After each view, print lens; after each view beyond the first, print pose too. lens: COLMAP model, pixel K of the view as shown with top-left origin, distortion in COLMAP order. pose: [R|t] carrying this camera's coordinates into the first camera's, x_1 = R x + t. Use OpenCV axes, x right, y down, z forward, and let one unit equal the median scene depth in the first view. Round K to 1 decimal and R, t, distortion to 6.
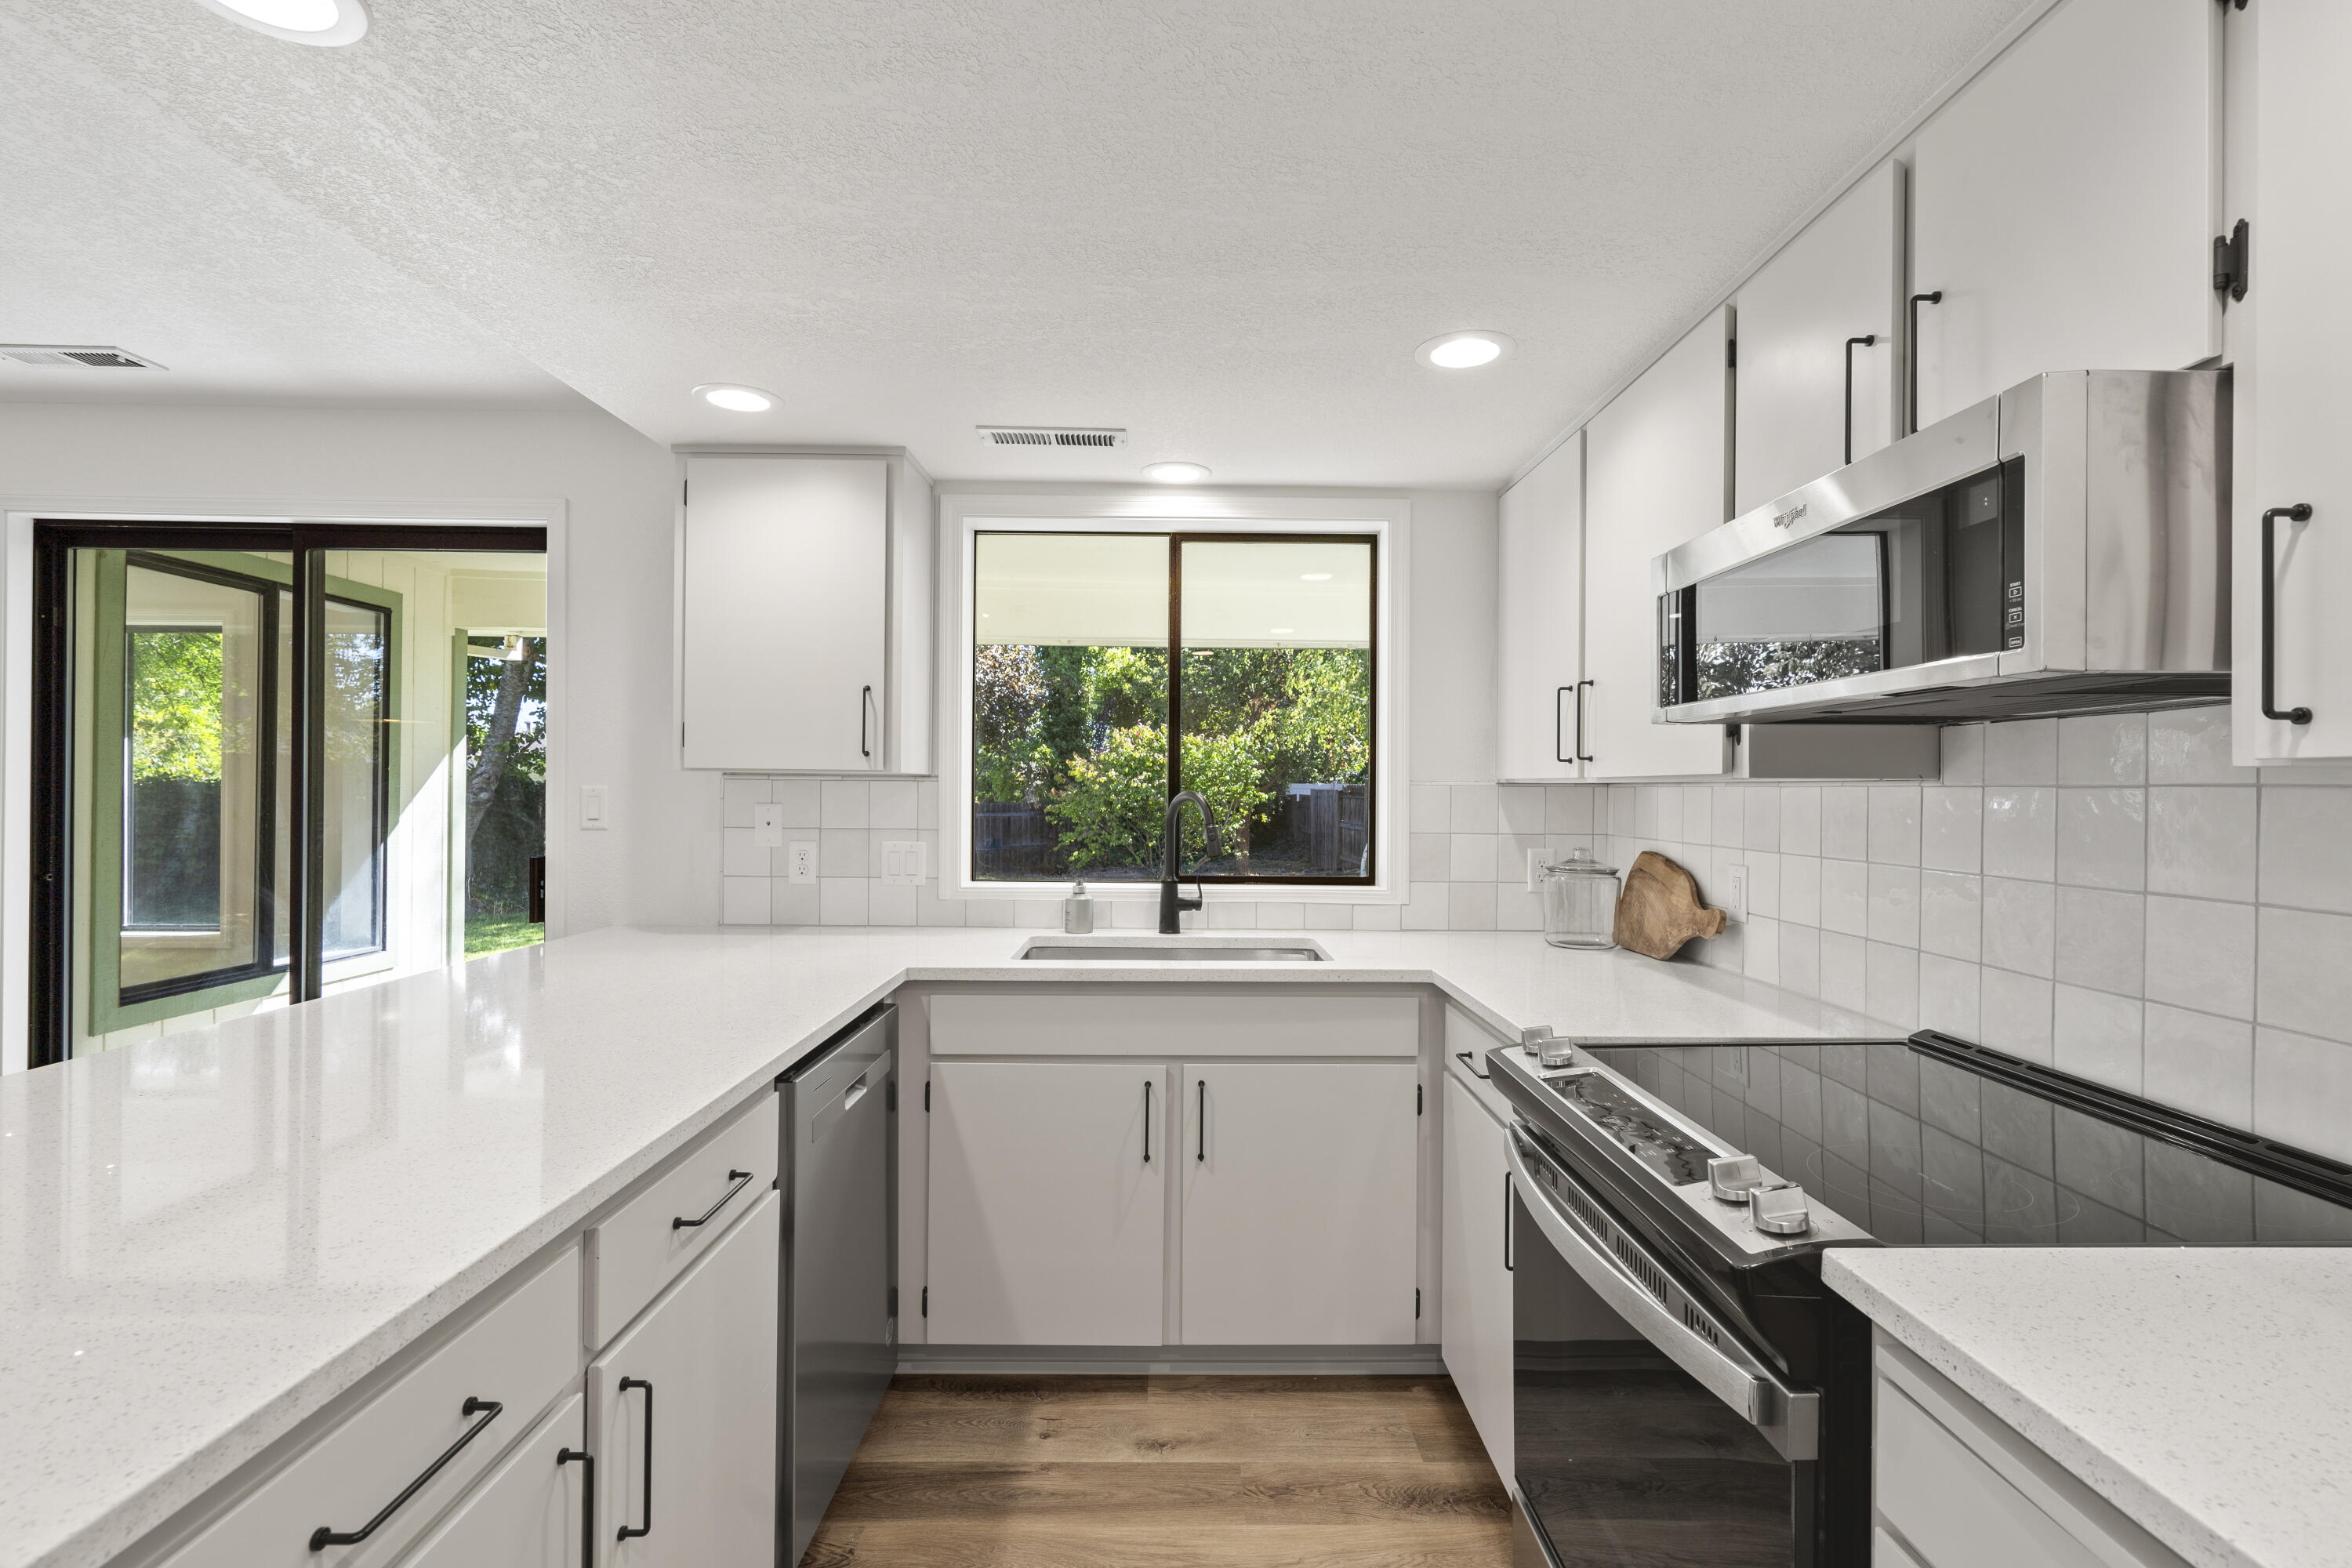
lens RADIAL K [[1077.0, 0, 1183.0], [0, 1077.0, 786.0], [0, 0, 1]] dist [-0.001352, 0.001565]
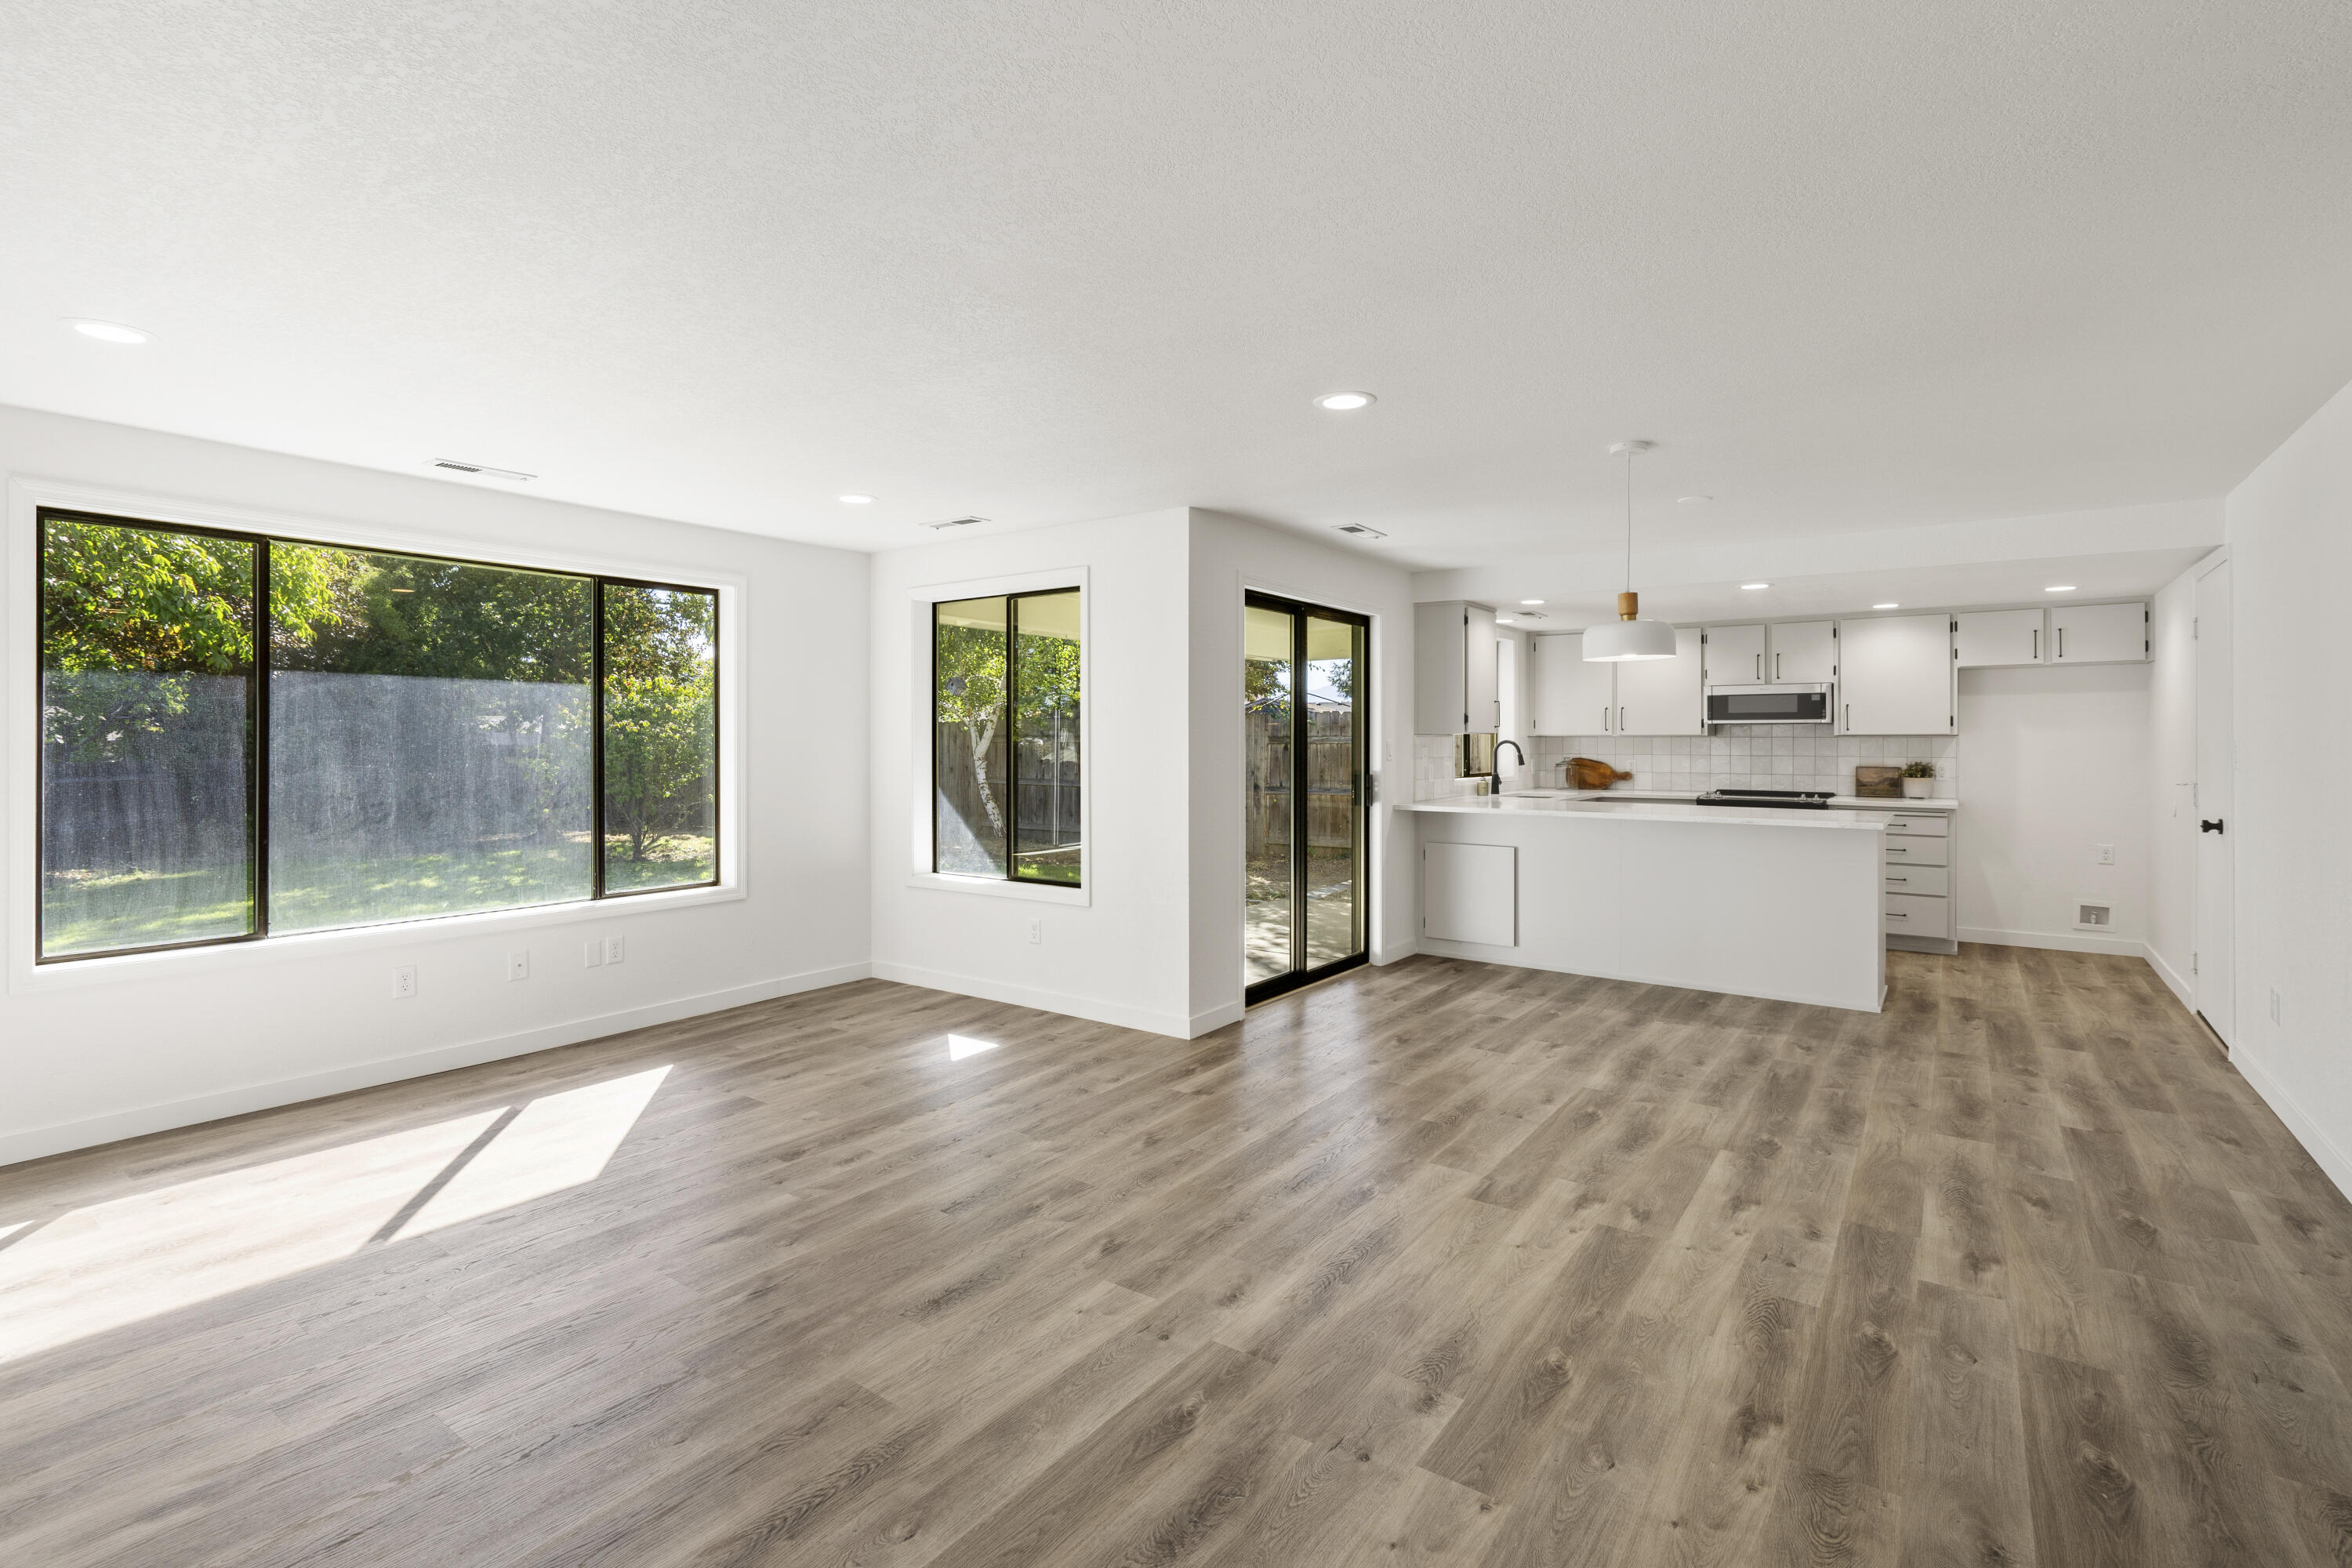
lens RADIAL K [[1092.8, 0, 1176.7], [0, 1092.8, 767.2], [0, 0, 1]] dist [0.002598, 0.000534]
pose [[0.588837, -0.028803, 0.807739, -2.561341], [0.002991, 0.999436, 0.033459, -0.020582], [-0.808246, -0.017286, 0.588591, 0.061984]]
